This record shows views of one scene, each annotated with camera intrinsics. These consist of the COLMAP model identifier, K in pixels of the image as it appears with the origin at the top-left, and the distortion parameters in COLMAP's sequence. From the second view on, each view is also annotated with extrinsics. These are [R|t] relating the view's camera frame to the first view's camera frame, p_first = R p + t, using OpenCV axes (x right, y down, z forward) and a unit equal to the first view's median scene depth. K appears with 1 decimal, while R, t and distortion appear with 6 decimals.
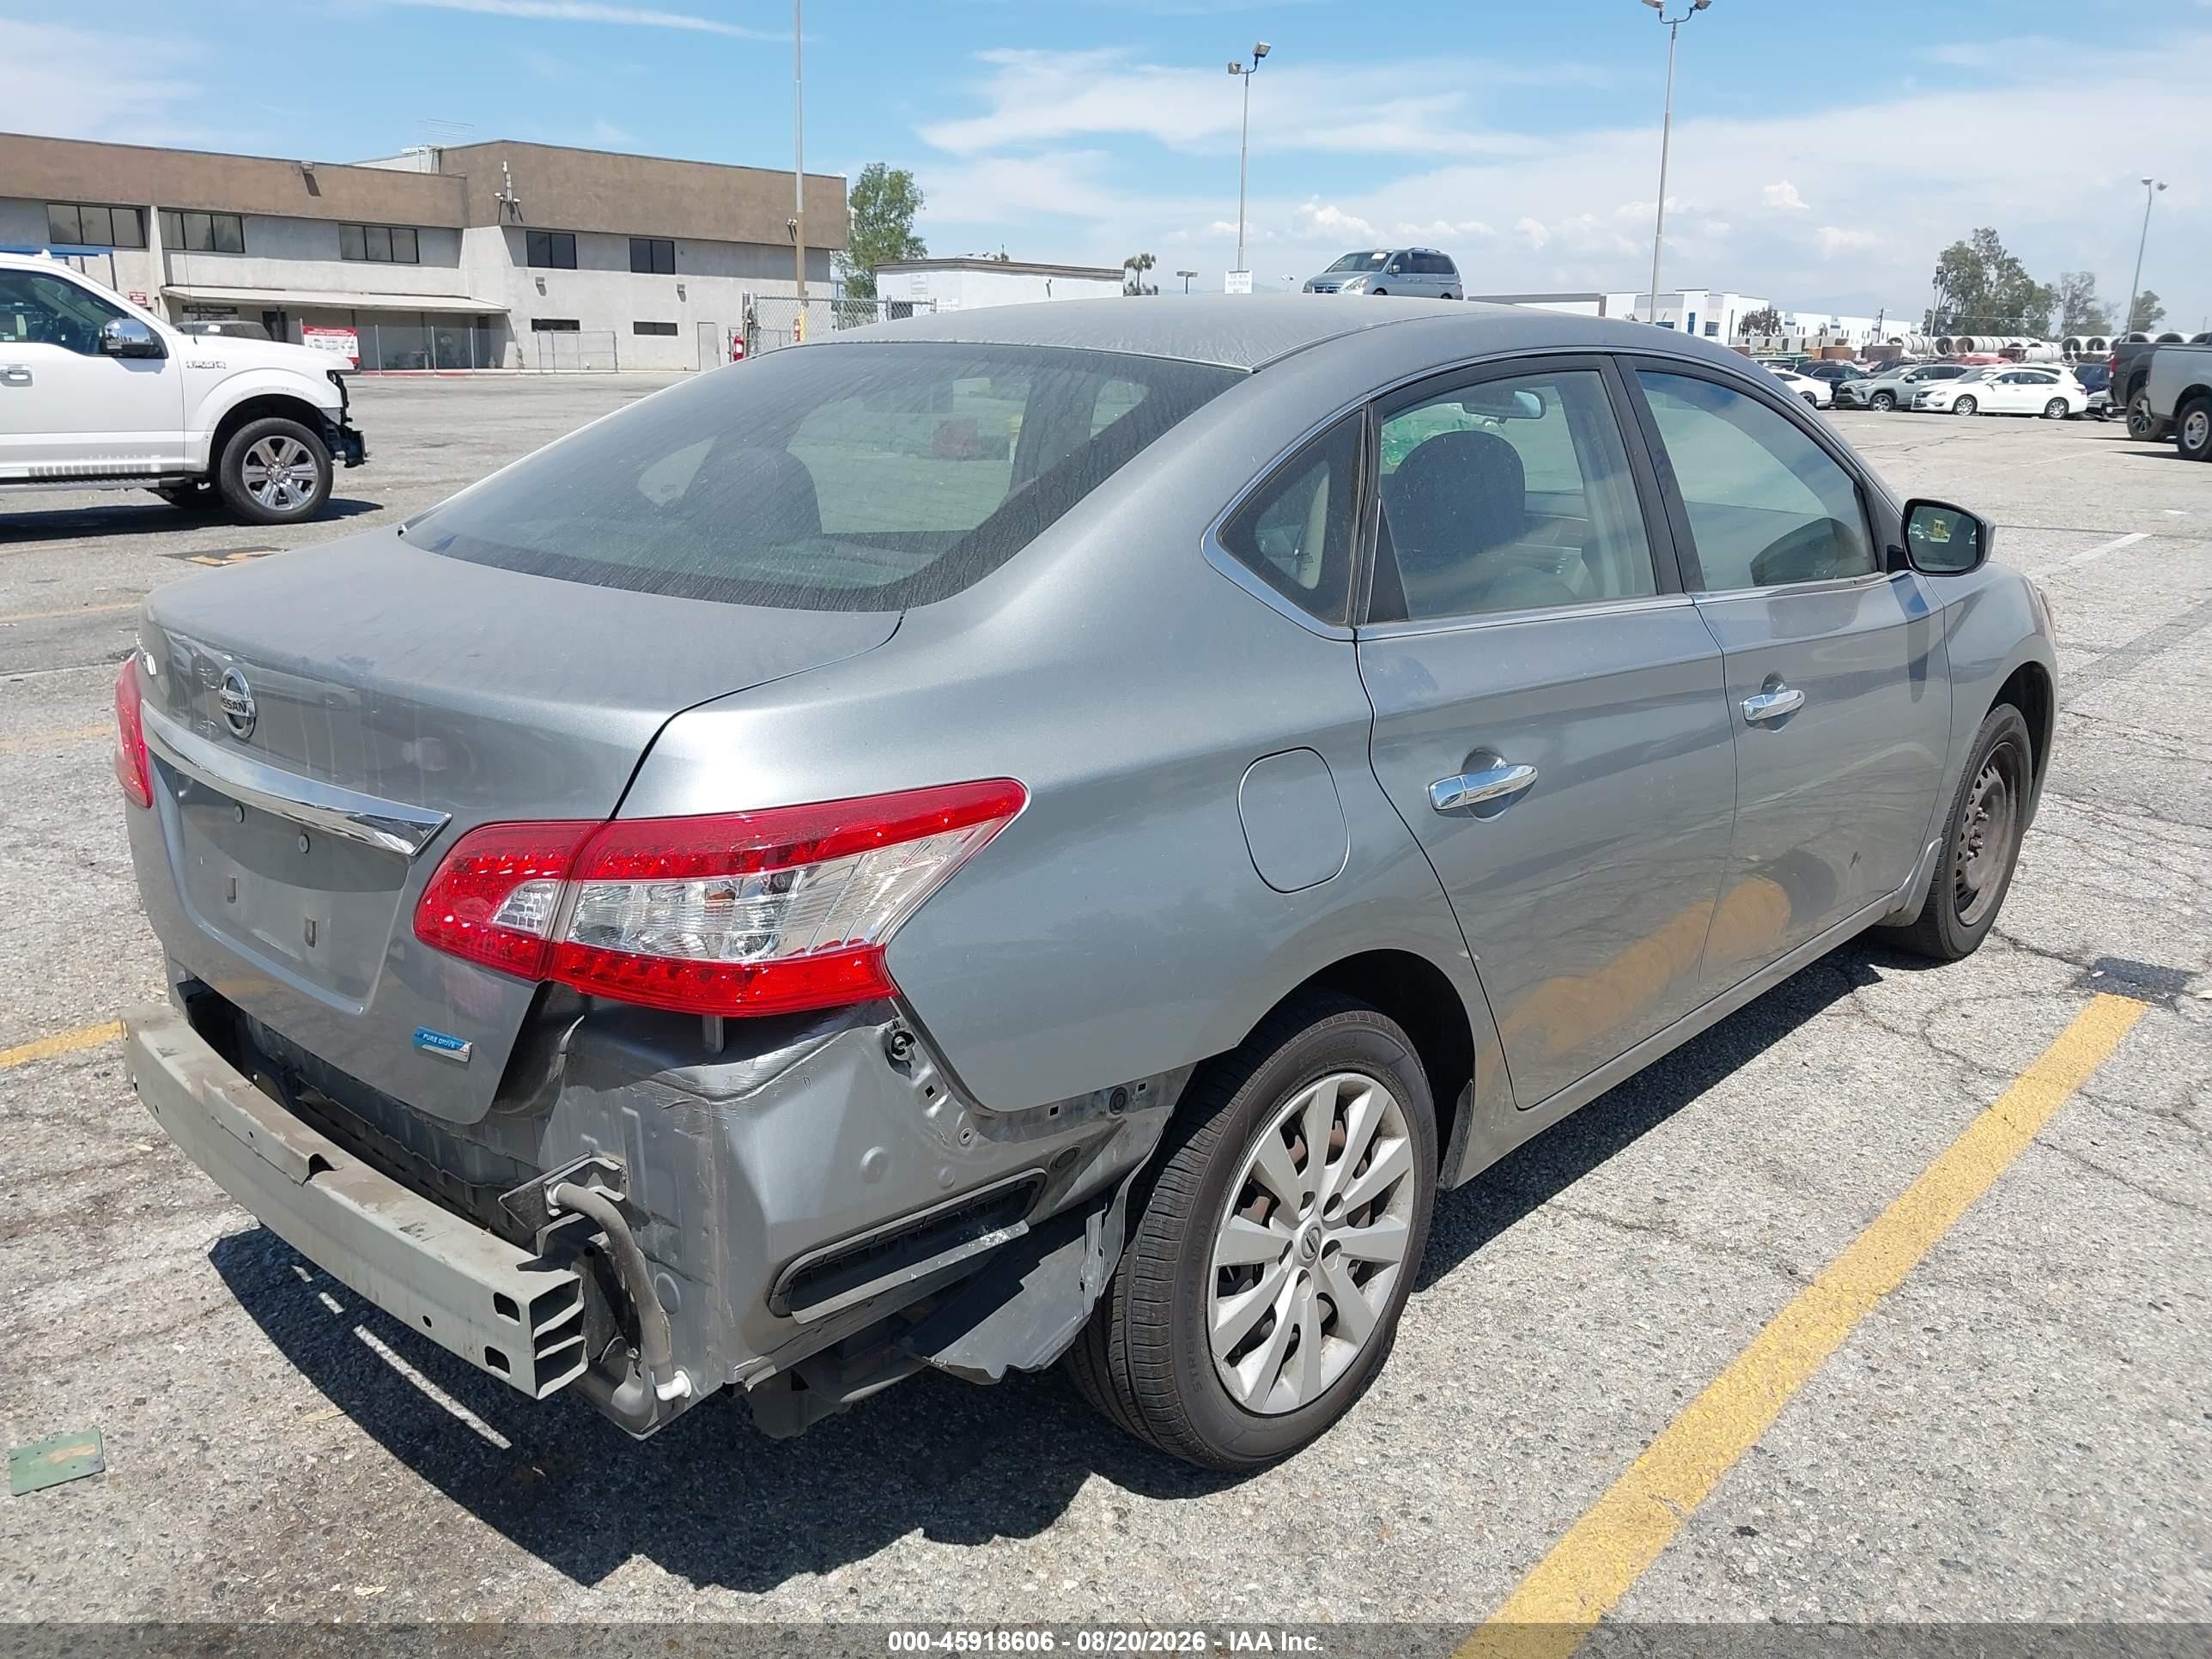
lens RADIAL K [[1789.2, 0, 1060.3], [0, 1789.2, 810.0], [0, 0, 1]] dist [-0.007334, 0.007577]
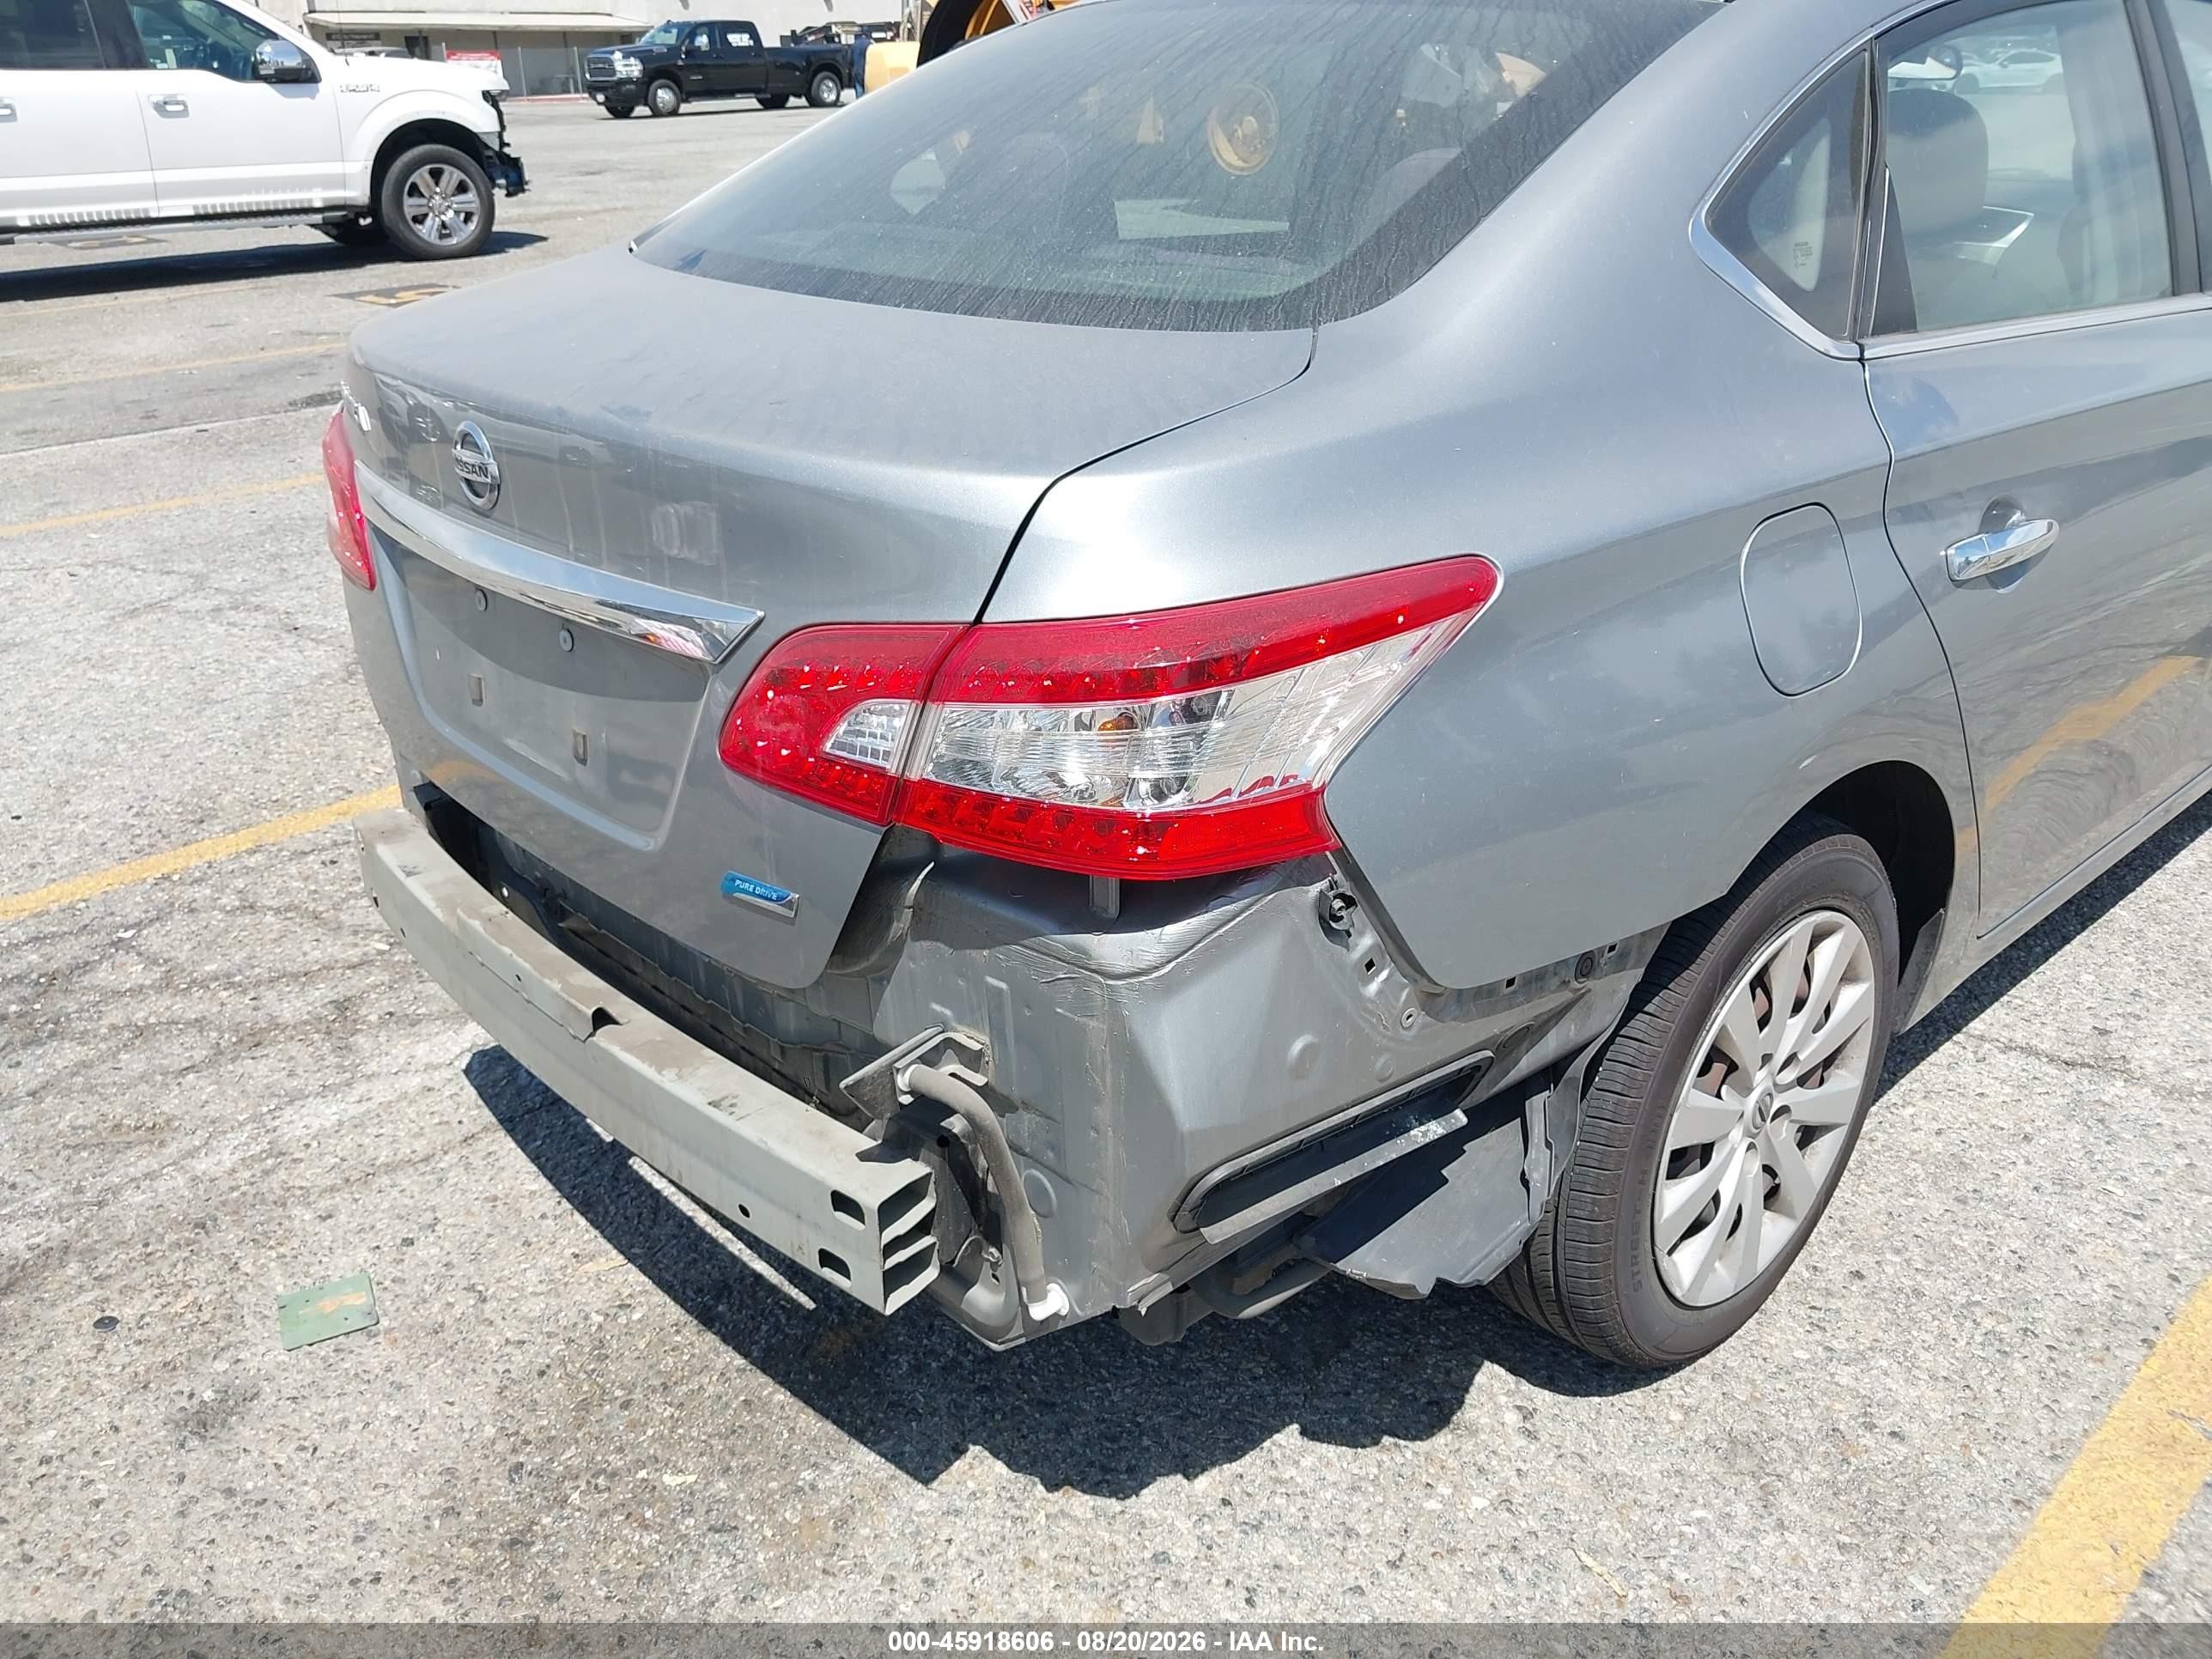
lens RADIAL K [[1775.4, 0, 1056.3], [0, 1775.4, 835.8], [0, 0, 1]] dist [-0.009050, 0.011975]
pose [[0.996108, 0.004440, -0.088029, -0.109463], [0.009878, 0.986815, 0.161548, -0.018805], [0.087586, -0.161789, 0.982931, 0.176759]]
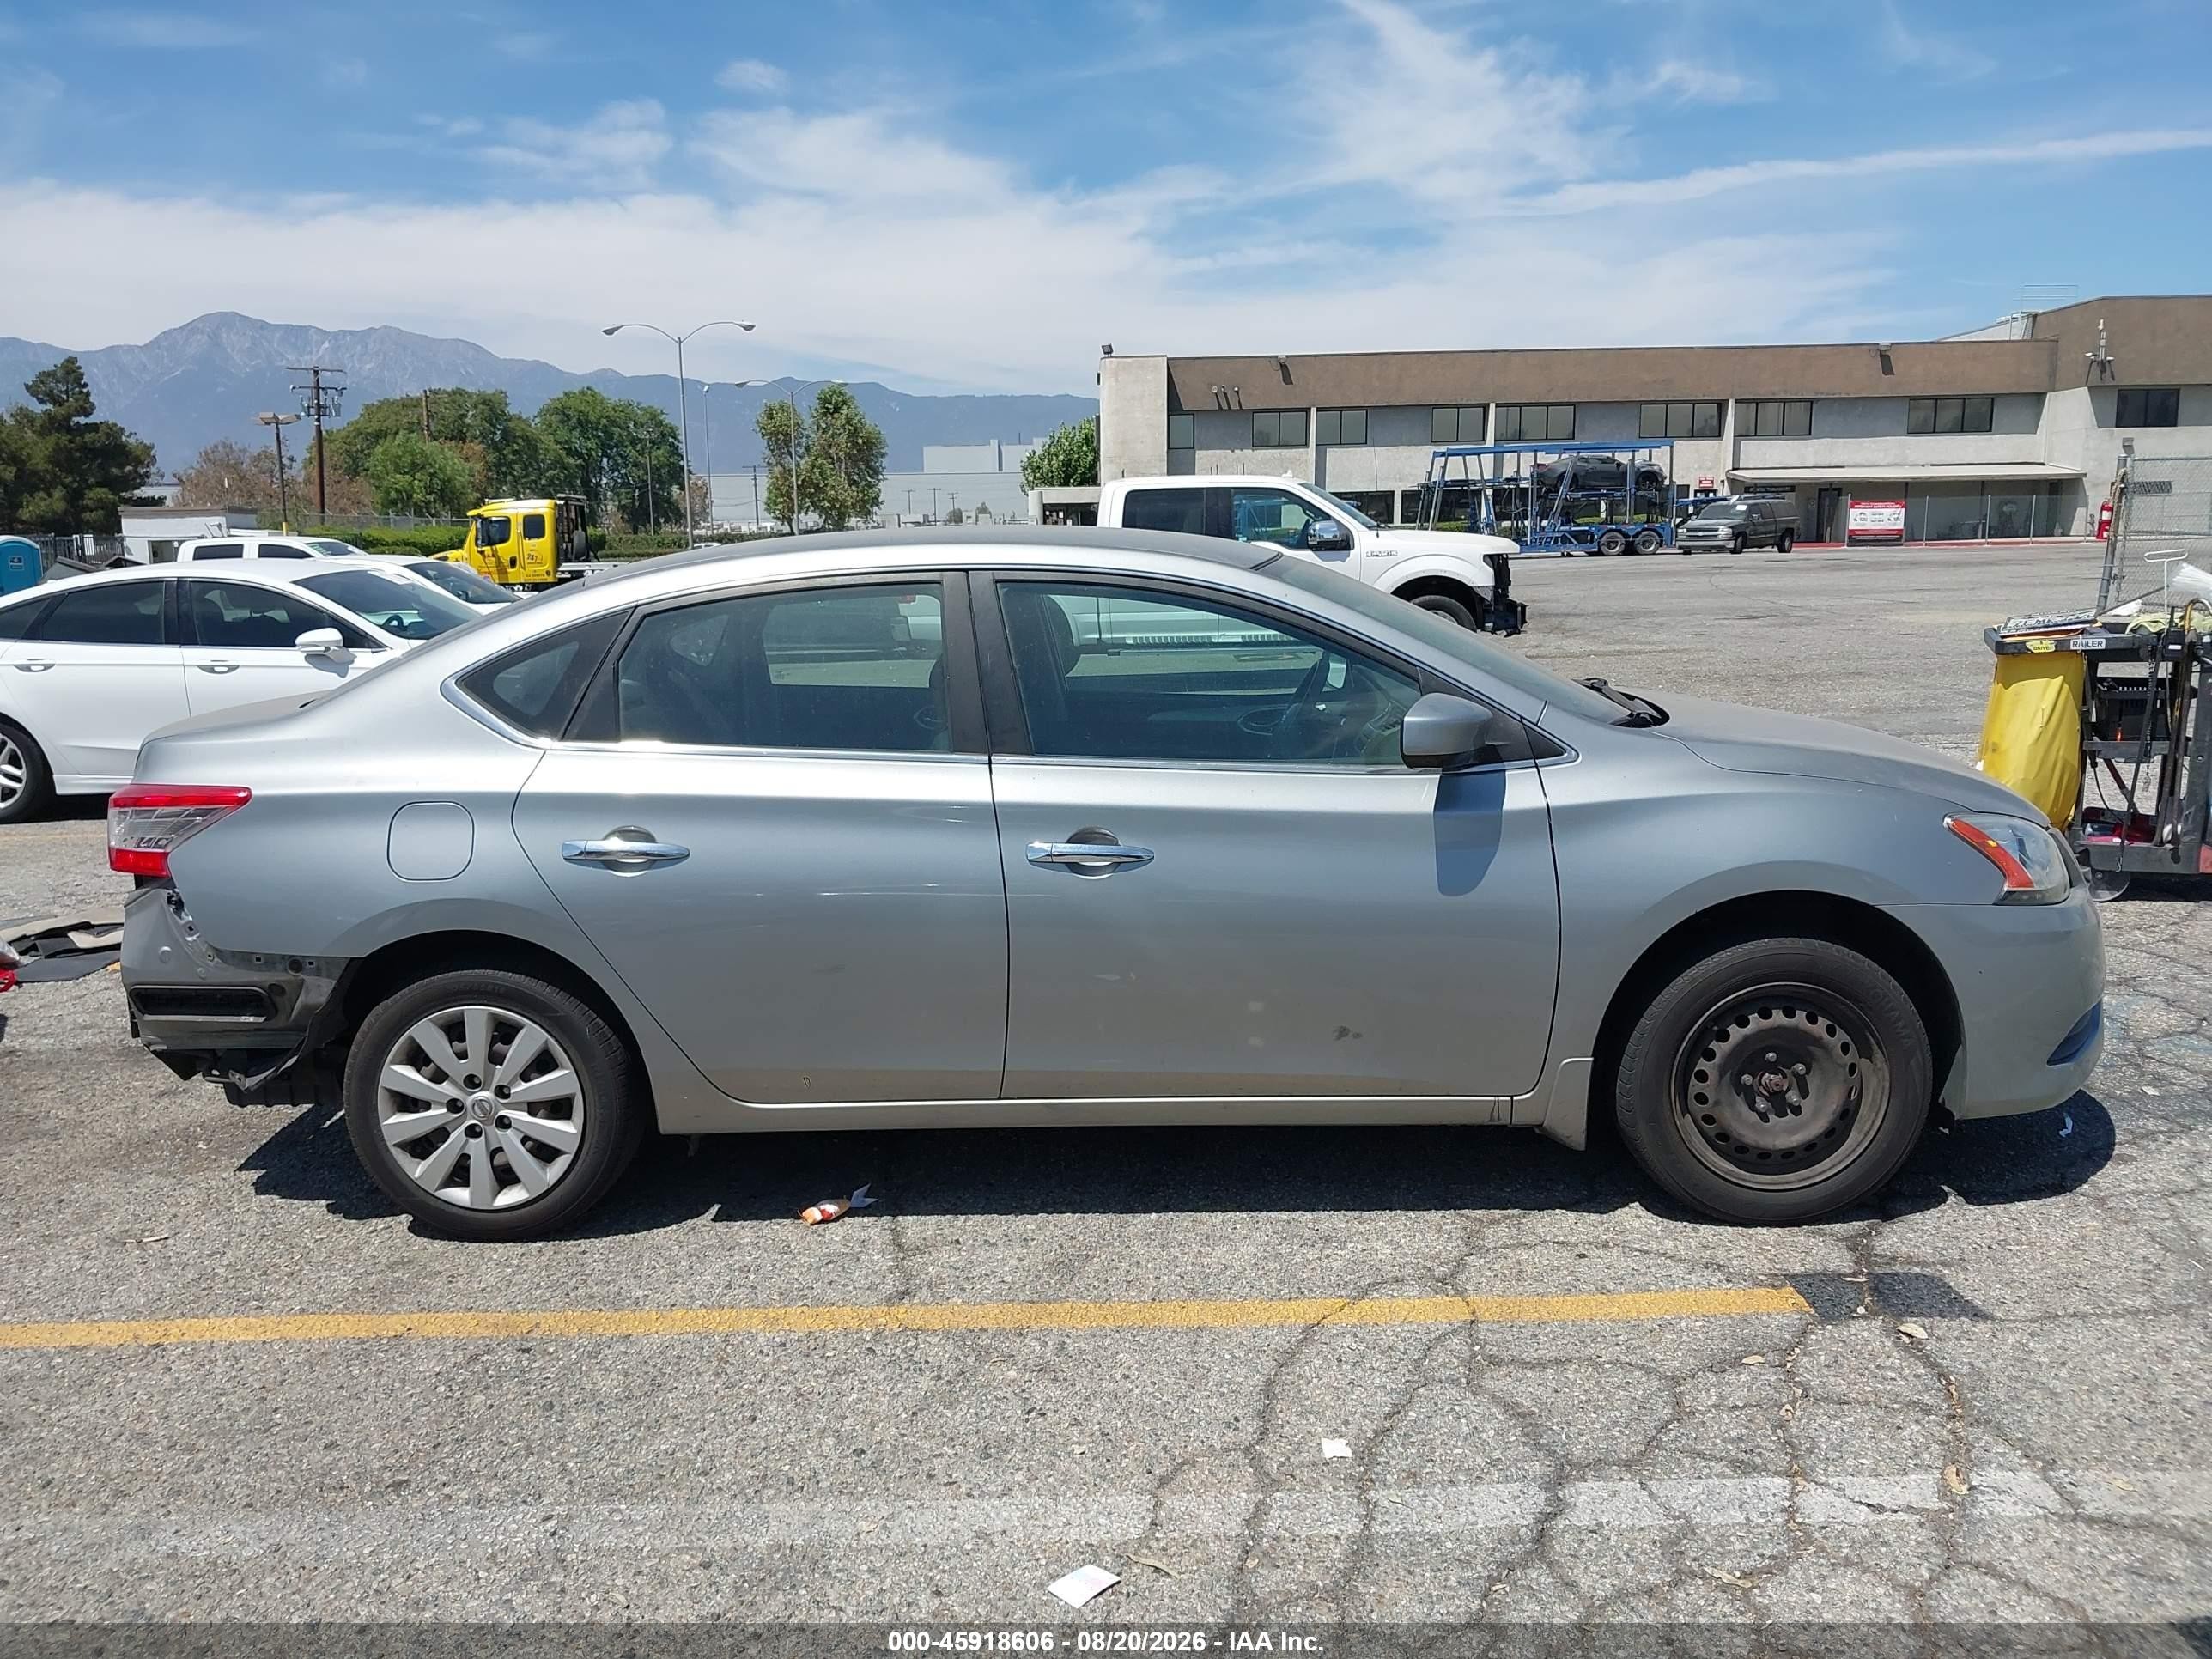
lens RADIAL K [[1853.3, 0, 1105.7], [0, 1853.3, 748.1], [0, 0, 1]] dist [0.003923, 0.003653]
pose [[0.640732, 0.061898, -0.765265, 2.018619], [-0.159267, 0.985778, -0.053616, -0.098438], [0.751064, 0.156235, 0.641478, 0.307917]]
